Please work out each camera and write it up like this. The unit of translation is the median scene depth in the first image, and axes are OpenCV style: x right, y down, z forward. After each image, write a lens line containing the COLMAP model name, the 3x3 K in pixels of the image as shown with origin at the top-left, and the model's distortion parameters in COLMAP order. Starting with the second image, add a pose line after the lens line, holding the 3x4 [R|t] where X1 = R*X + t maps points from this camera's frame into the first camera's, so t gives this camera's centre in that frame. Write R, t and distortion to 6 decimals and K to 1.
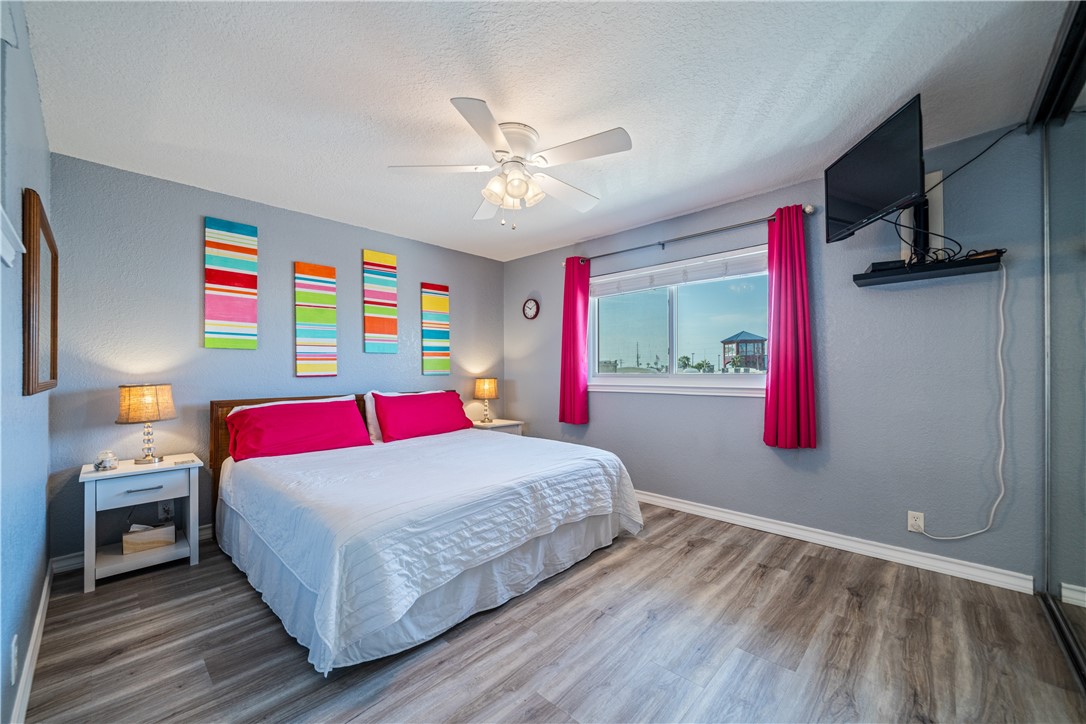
lens RADIAL K [[418.7, 0, 541.3], [0, 418.7, 369.5], [0, 0, 1]] dist [-0.000658, -0.000265]
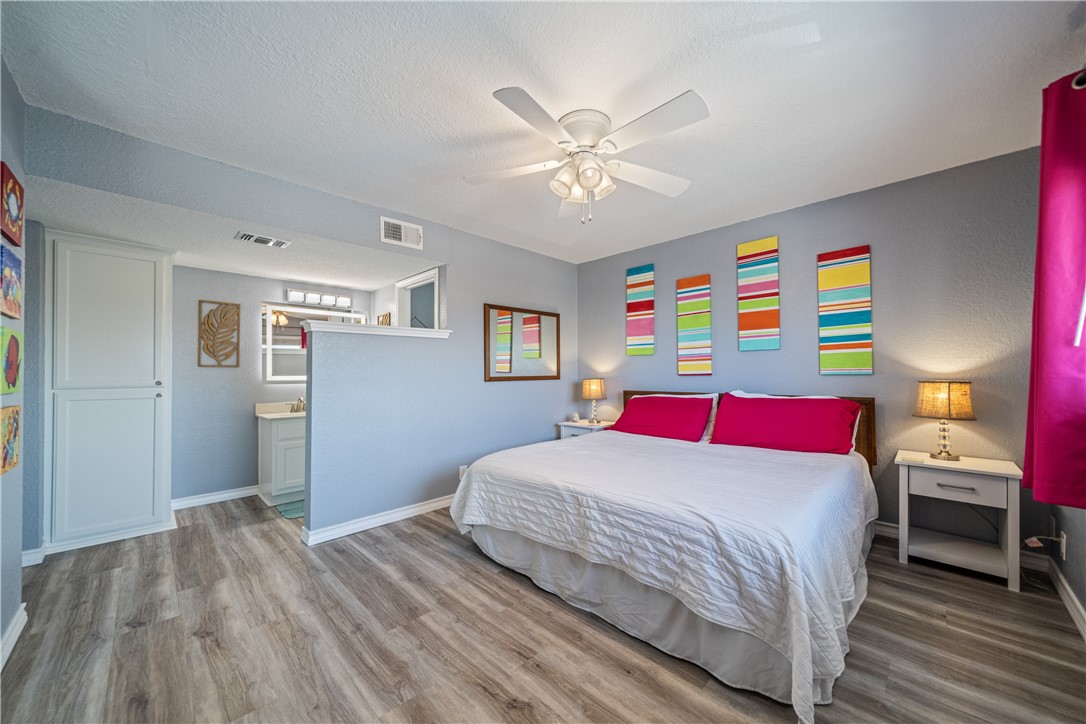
lens RADIAL K [[402.4, 0, 536.7], [0, 402.4, 365.4], [0, 0, 1]] dist [0.001706, 0.000318]
pose [[-0.034576, -0.012258, -0.999327, 0.540720], [0.011313, 0.999856, -0.012655, -0.001268], [0.999338, -0.011743, -0.034433, 0.584676]]
